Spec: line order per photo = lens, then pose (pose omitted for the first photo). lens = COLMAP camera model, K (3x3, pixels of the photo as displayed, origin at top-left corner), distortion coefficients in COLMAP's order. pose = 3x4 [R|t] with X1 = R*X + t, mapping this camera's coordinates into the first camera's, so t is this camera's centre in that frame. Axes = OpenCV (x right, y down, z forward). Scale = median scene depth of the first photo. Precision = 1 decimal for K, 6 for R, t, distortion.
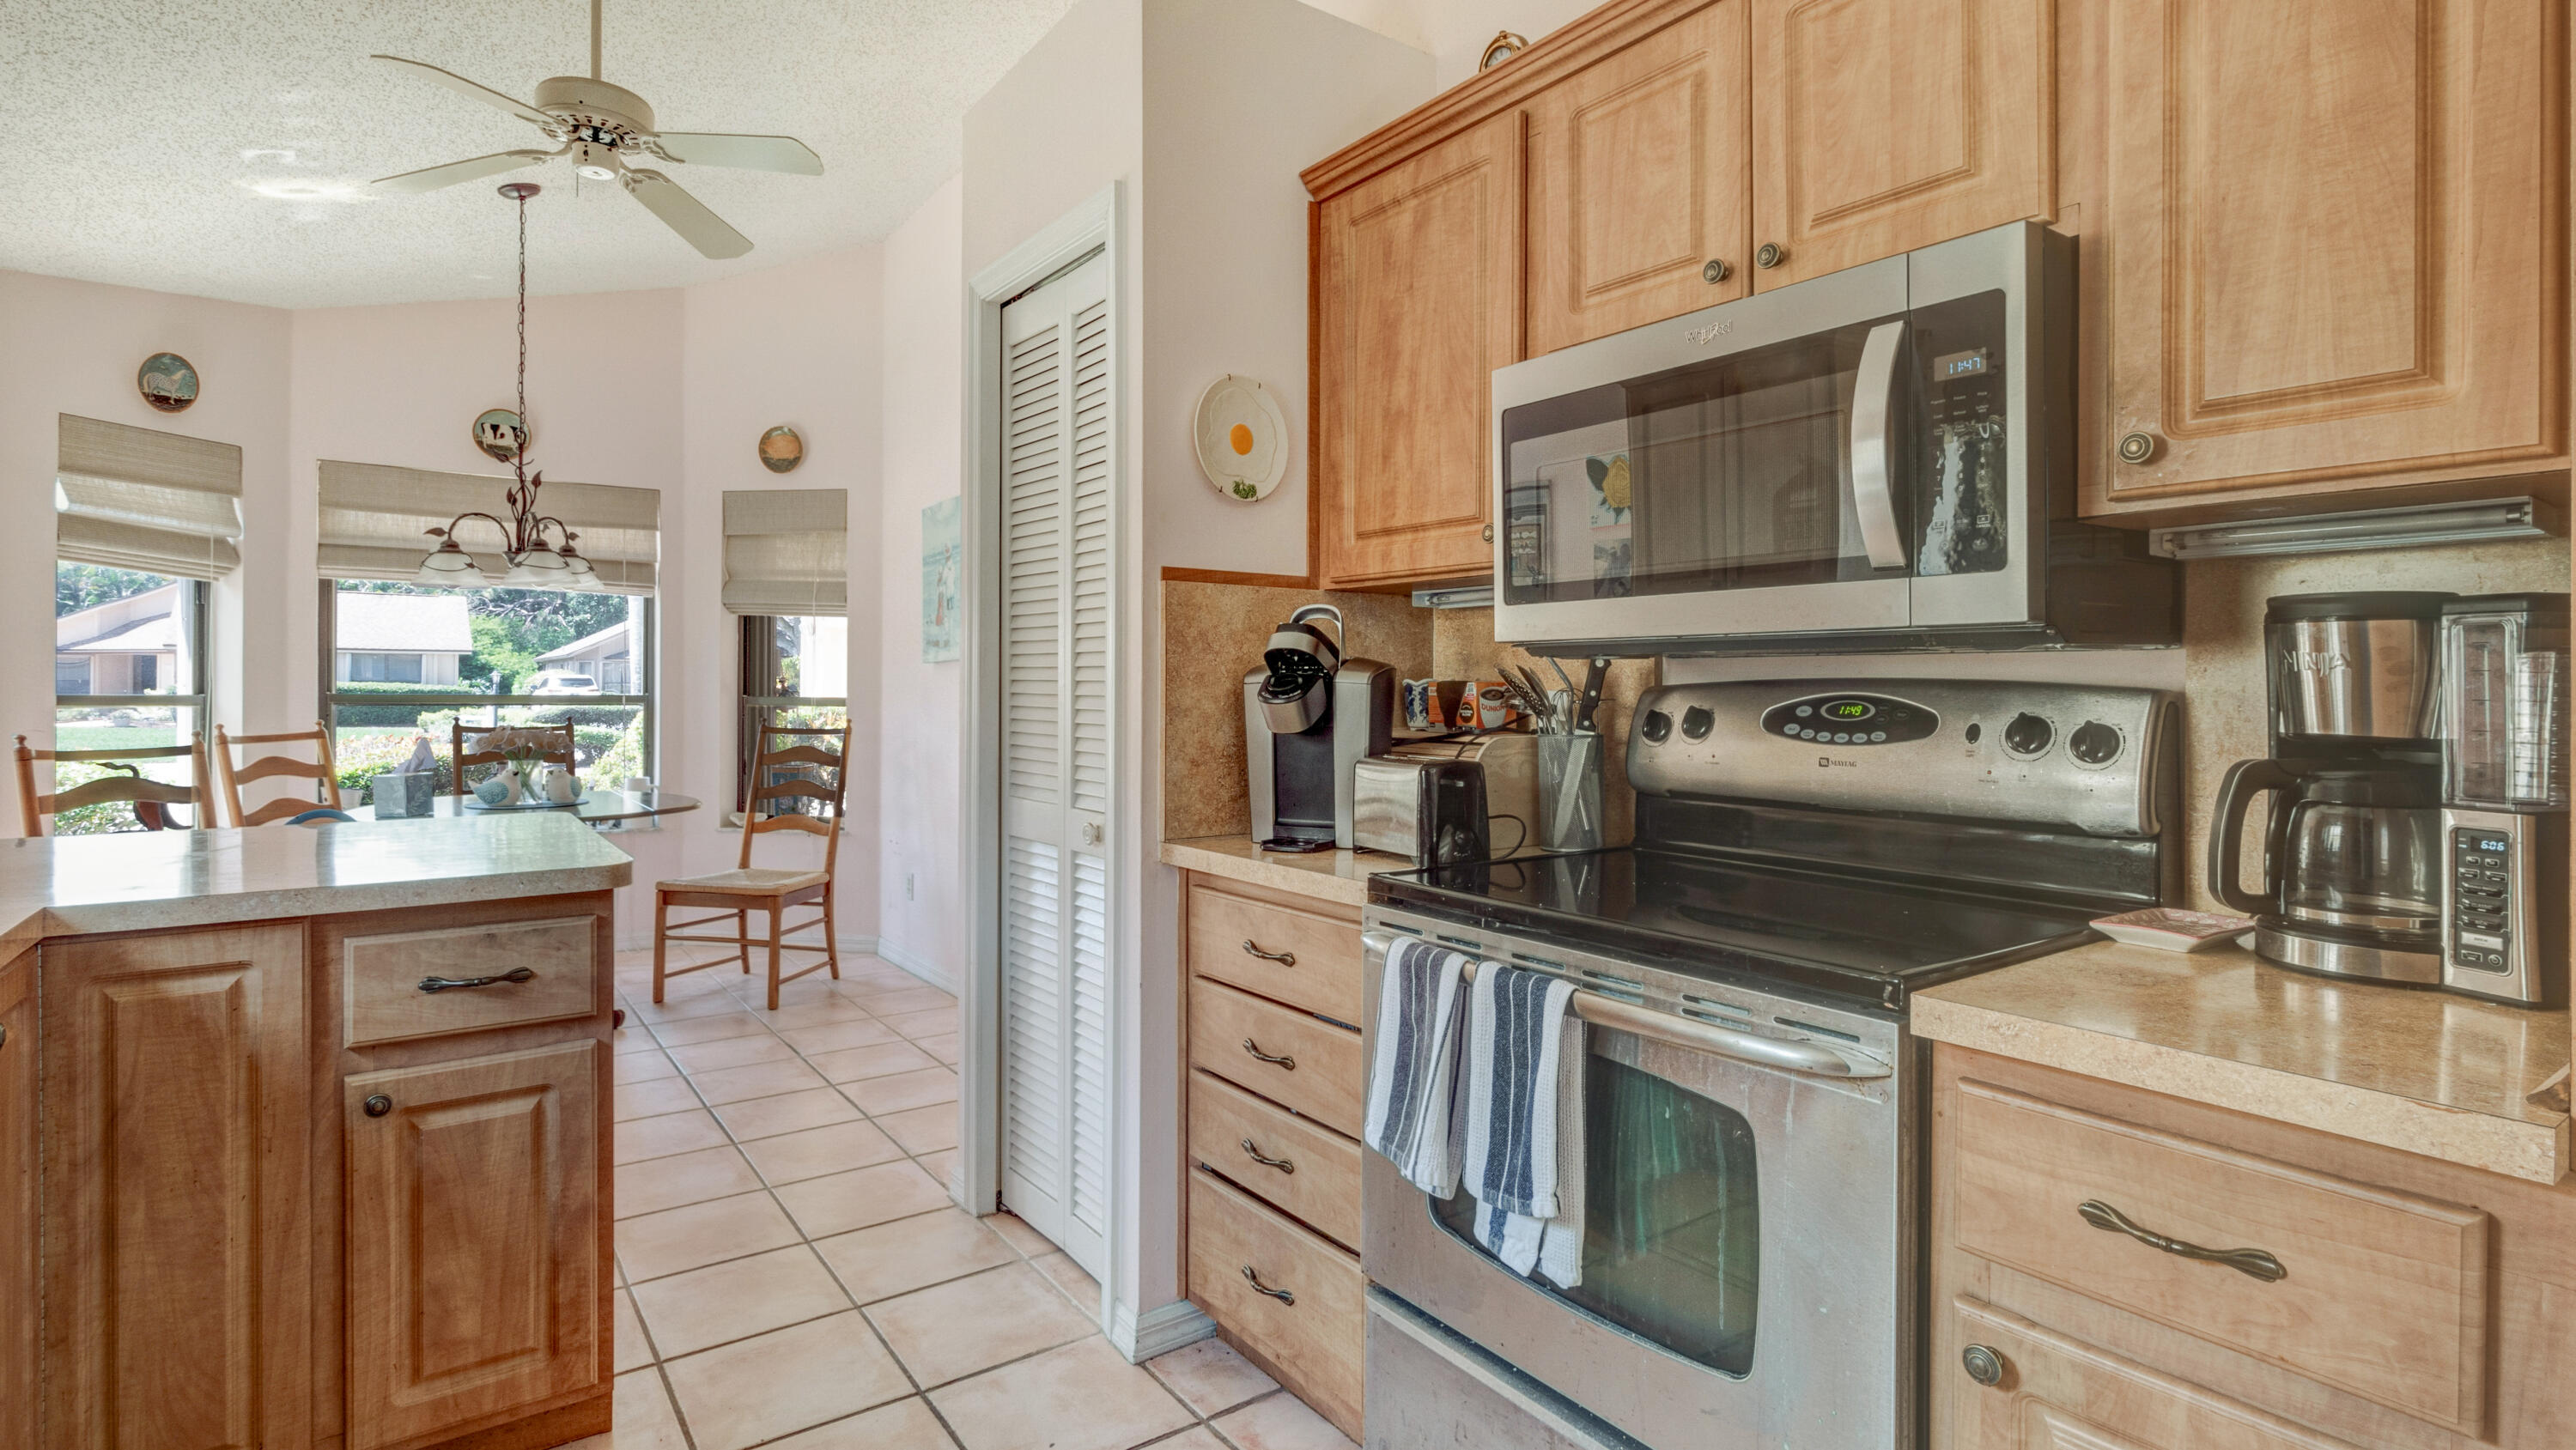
lens RADIAL K [[1245.0, 0, 1278.2], [0, 1245.0, 686.7], [0, 0, 1]] dist [0.005512, -0.001048]
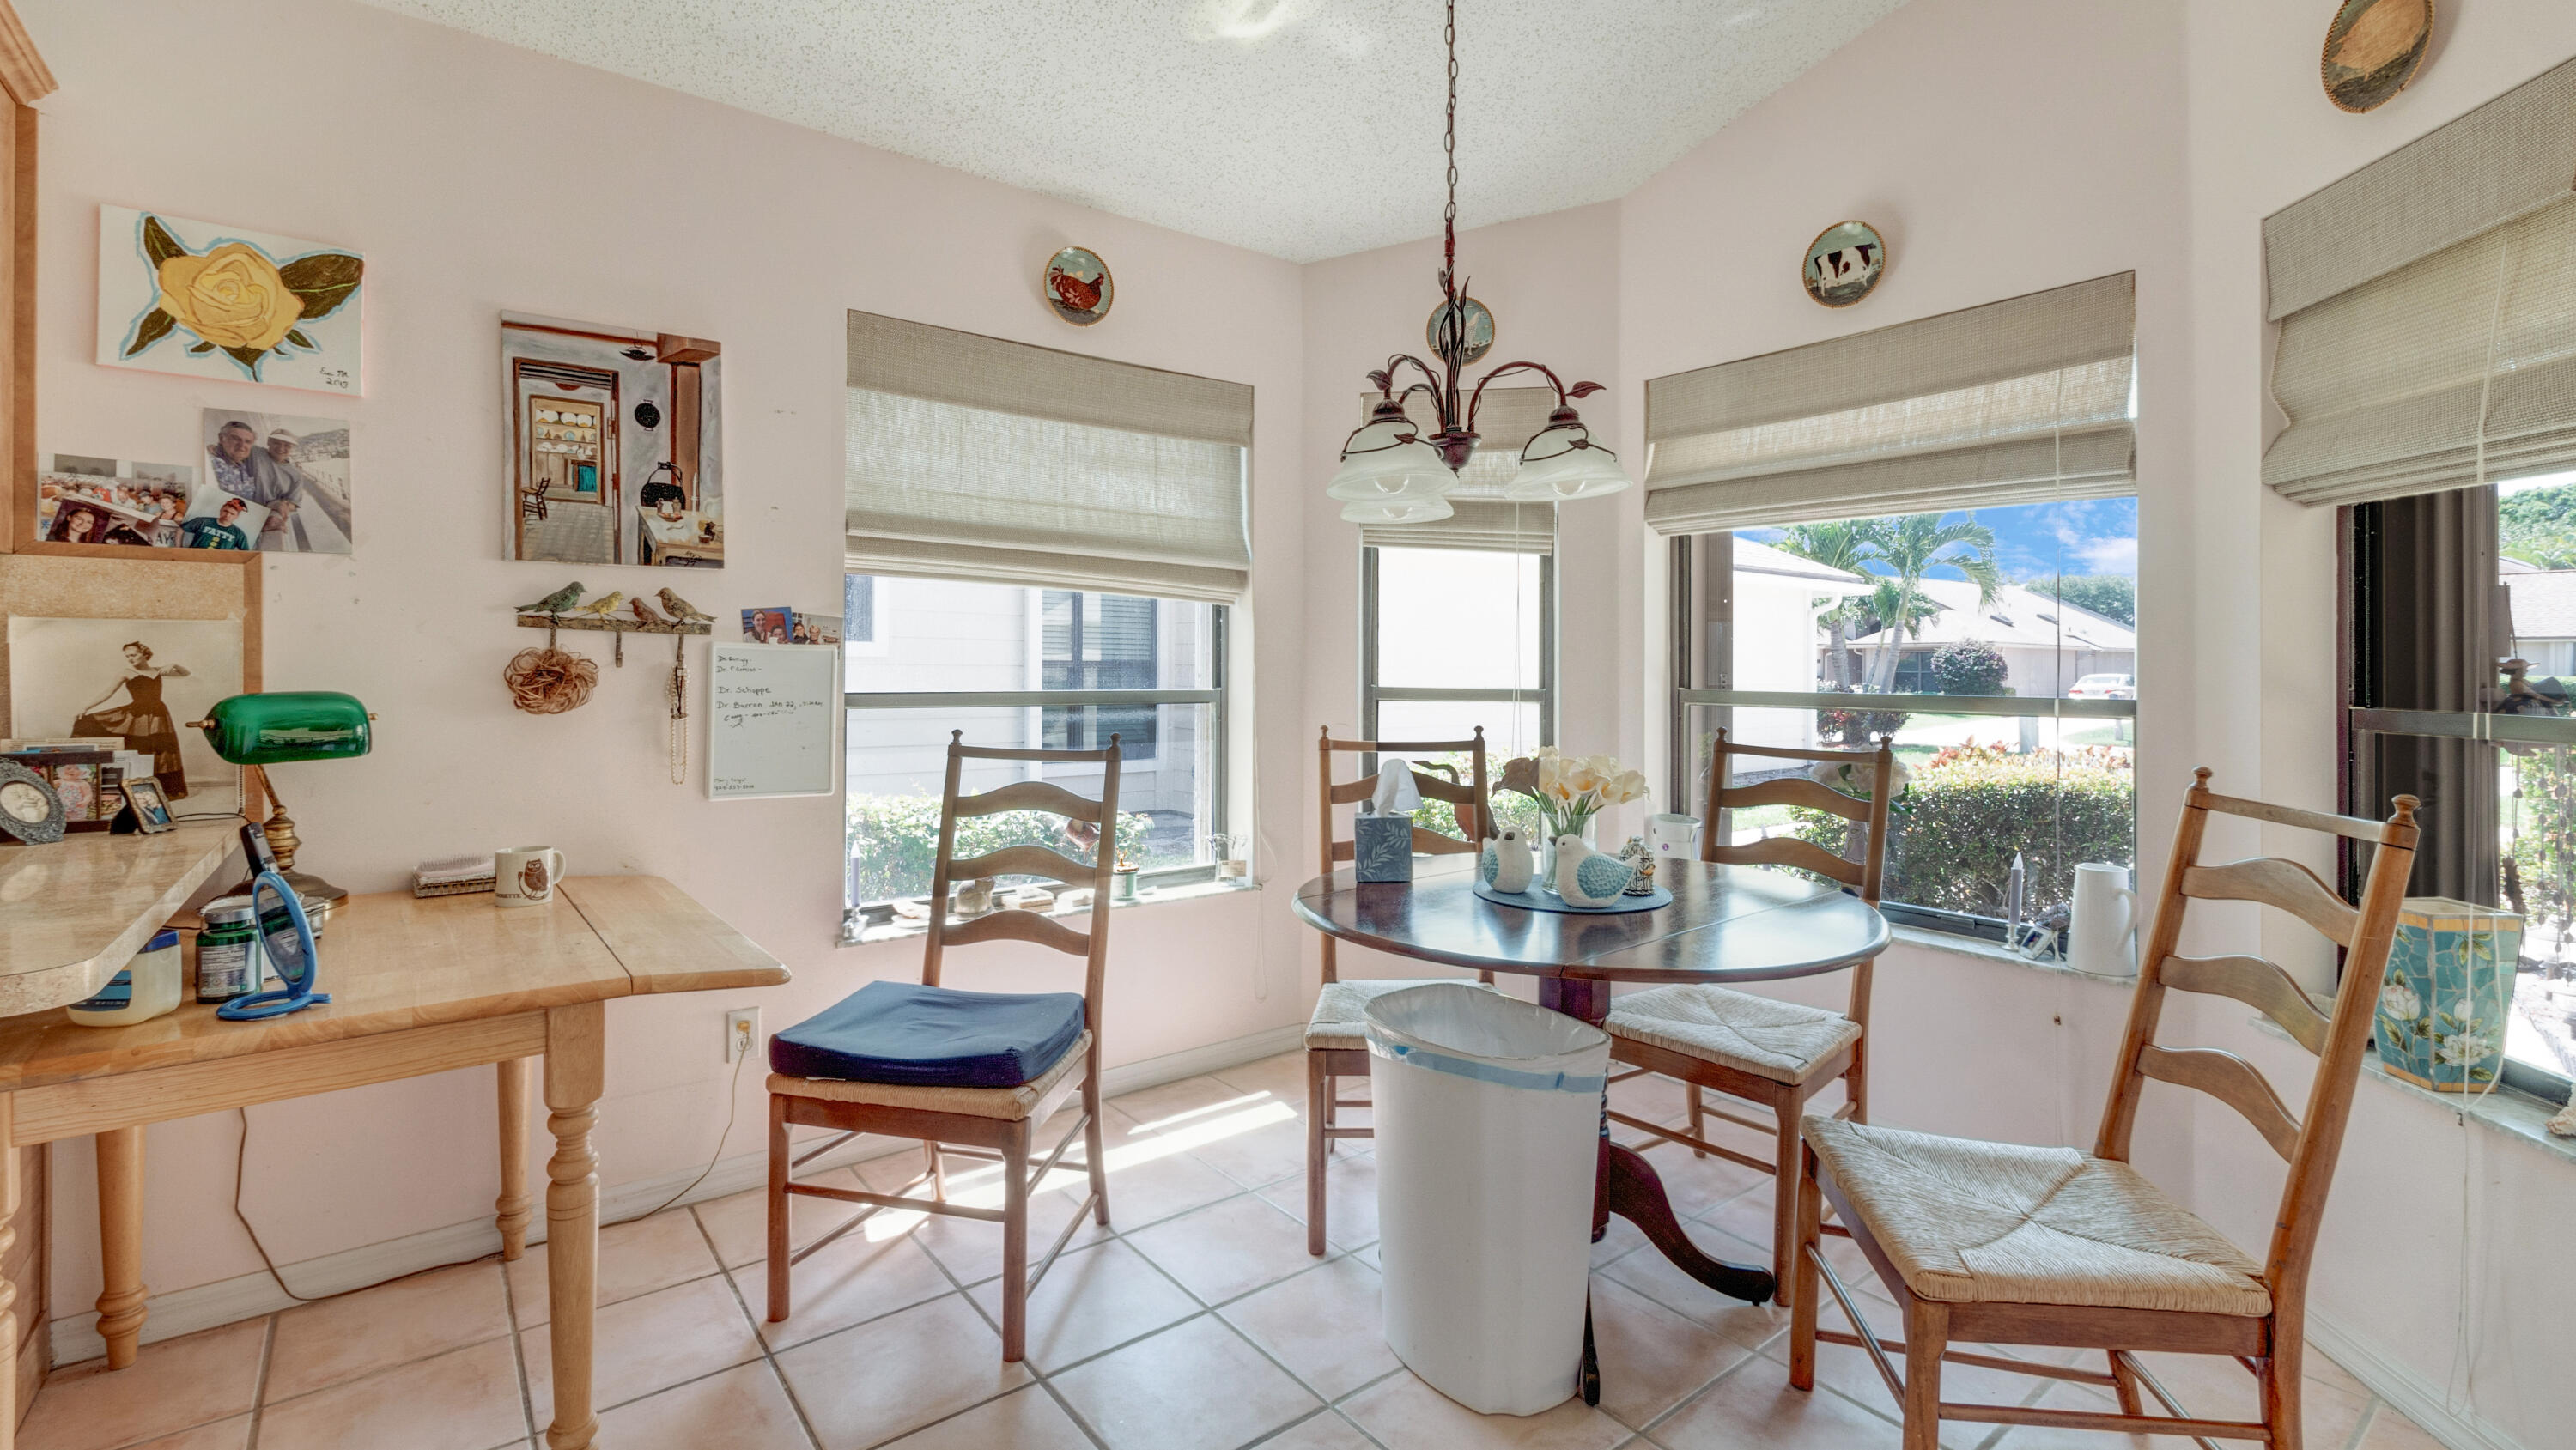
lens RADIAL K [[1128.7, 0, 1260.0], [0, 1128.7, 681.5], [0, 0, 1]] dist [0.001530, -0.000140]
pose [[0.029866, 0.005236, -0.999540, -0.211513], [-0.004970, 0.999975, 0.005090, -0.001844], [0.999542, 0.004816, 0.029891, 1.864379]]
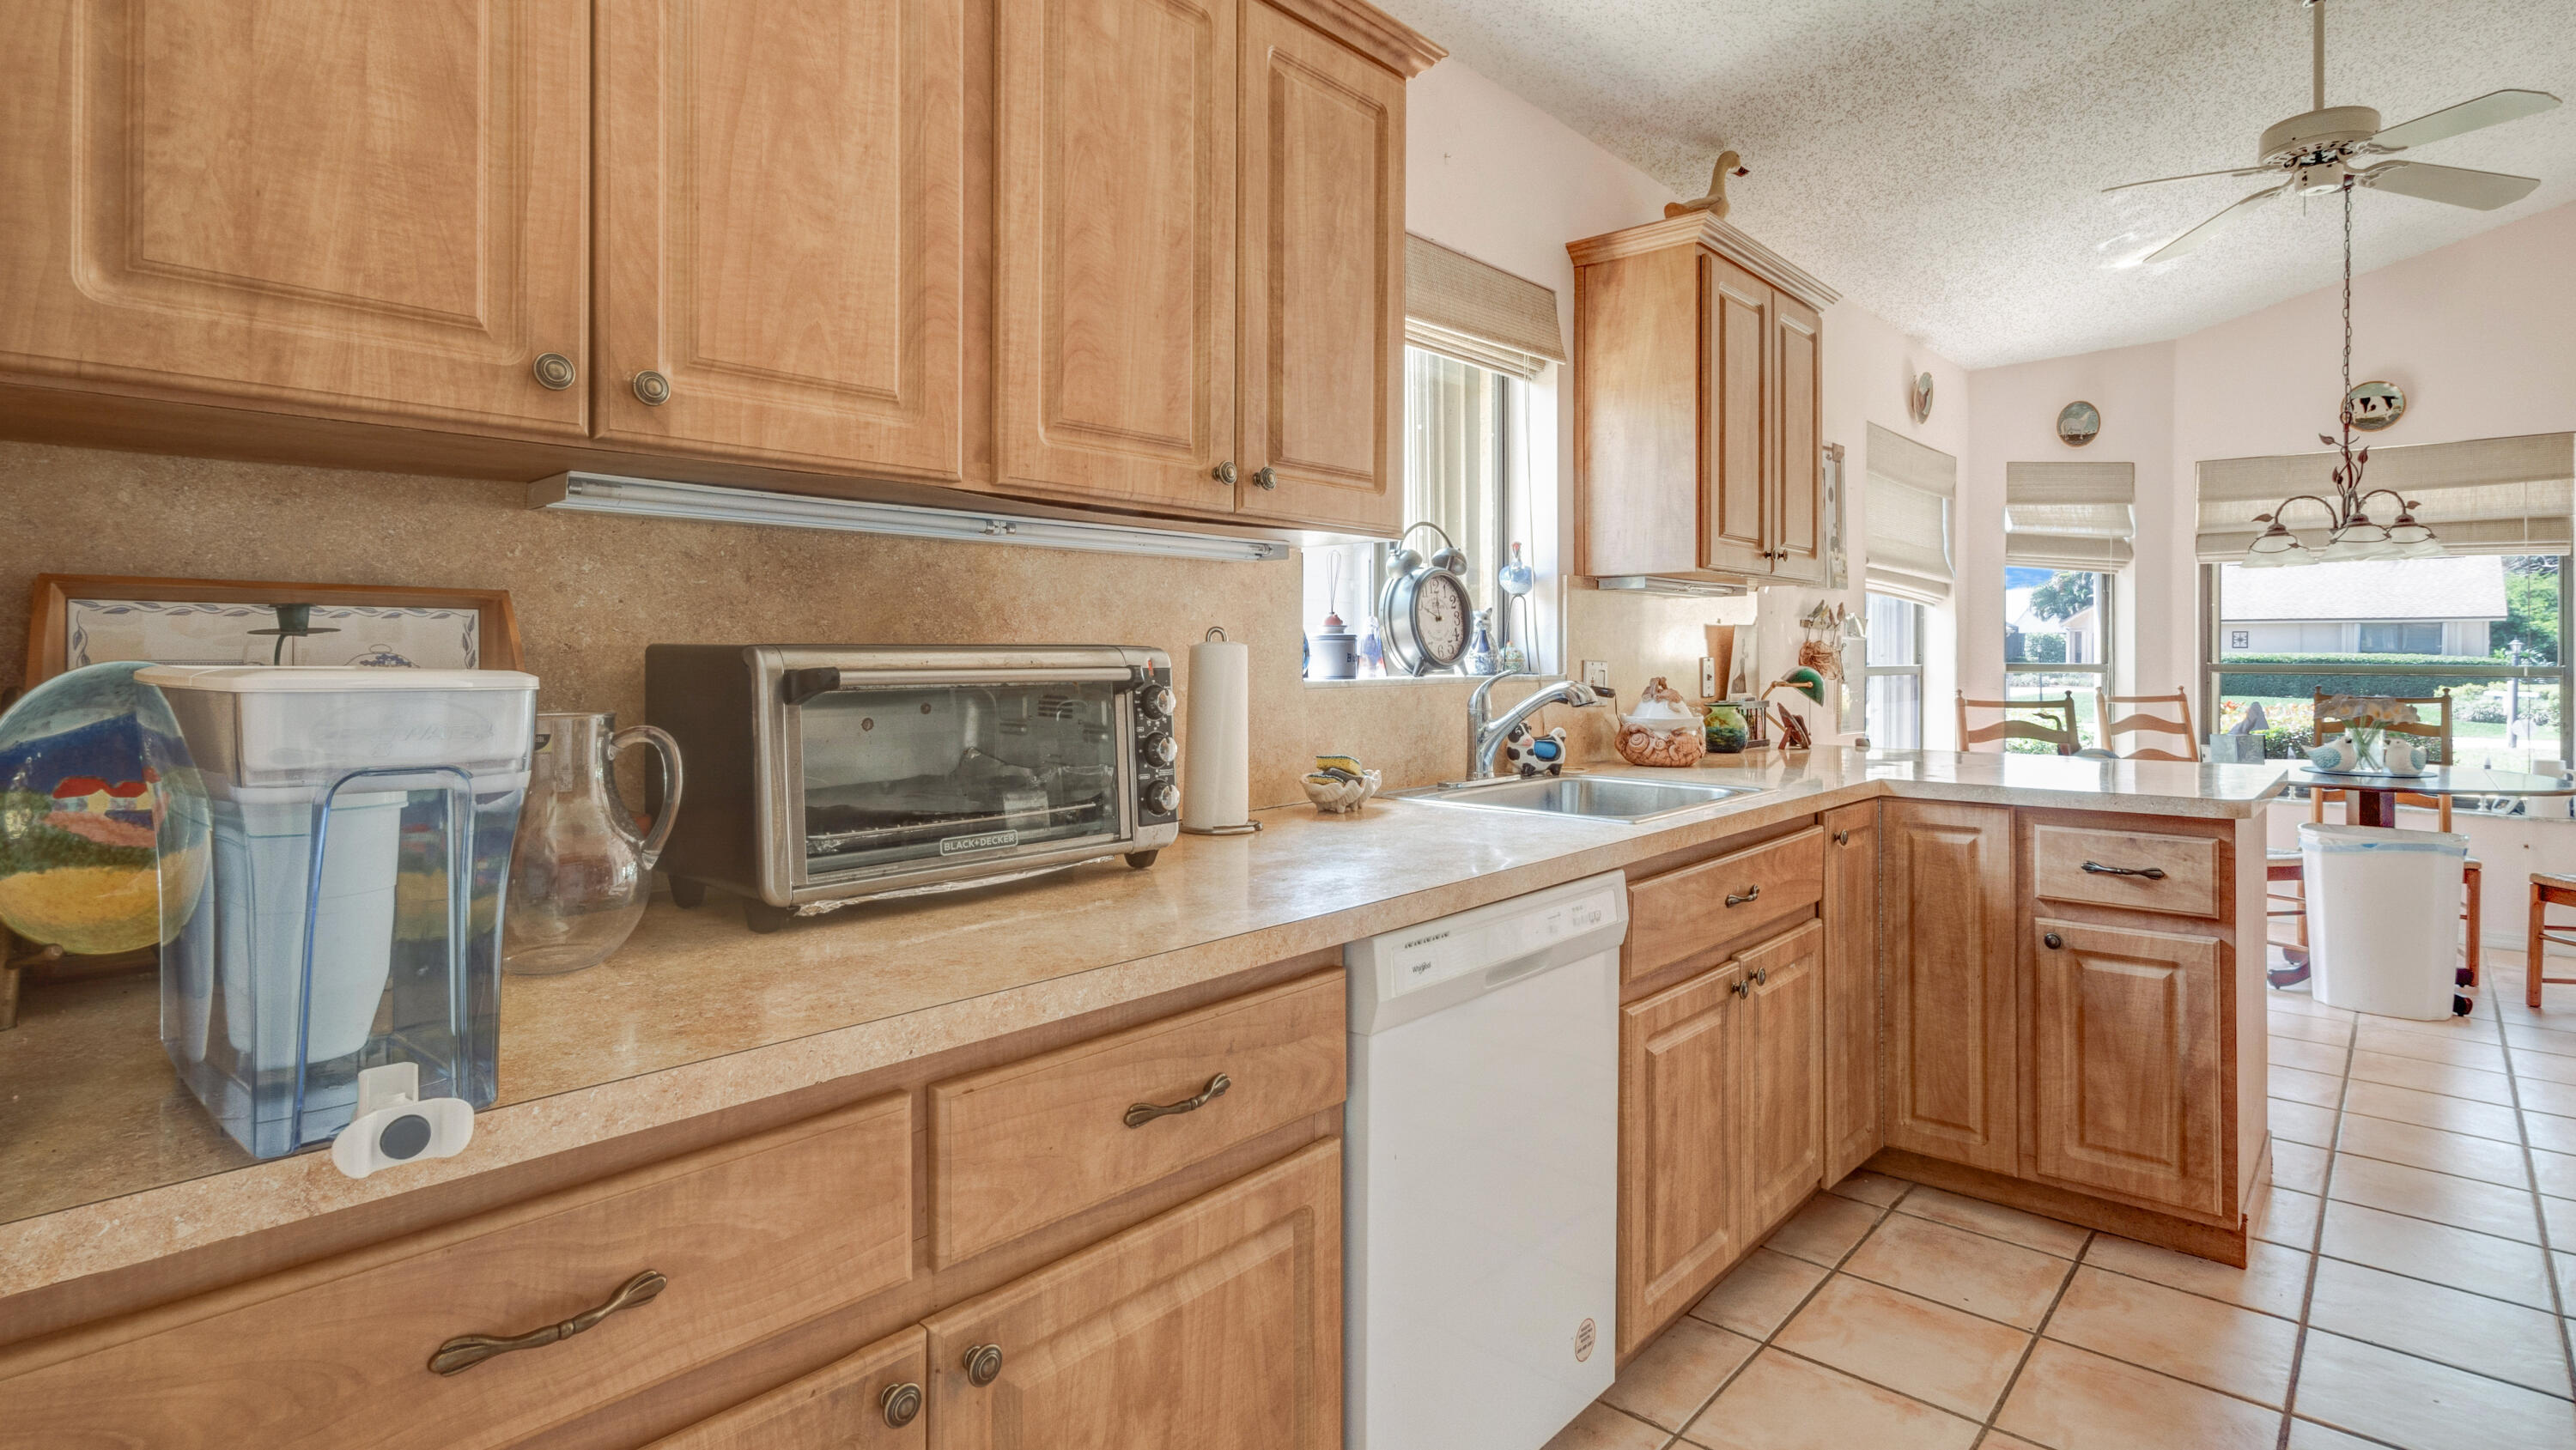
lens RADIAL K [[1245.0, 0, 1290.7], [0, 1245.0, 665.8], [0, 0, 1]] dist [0.005512, -0.001048]
pose [[0.209068, 0.006141, -0.977882, 0.483316], [-0.000858, 0.999981, 0.006096, 0.003583], [0.977901, -0.000435, 0.209069, -0.168142]]
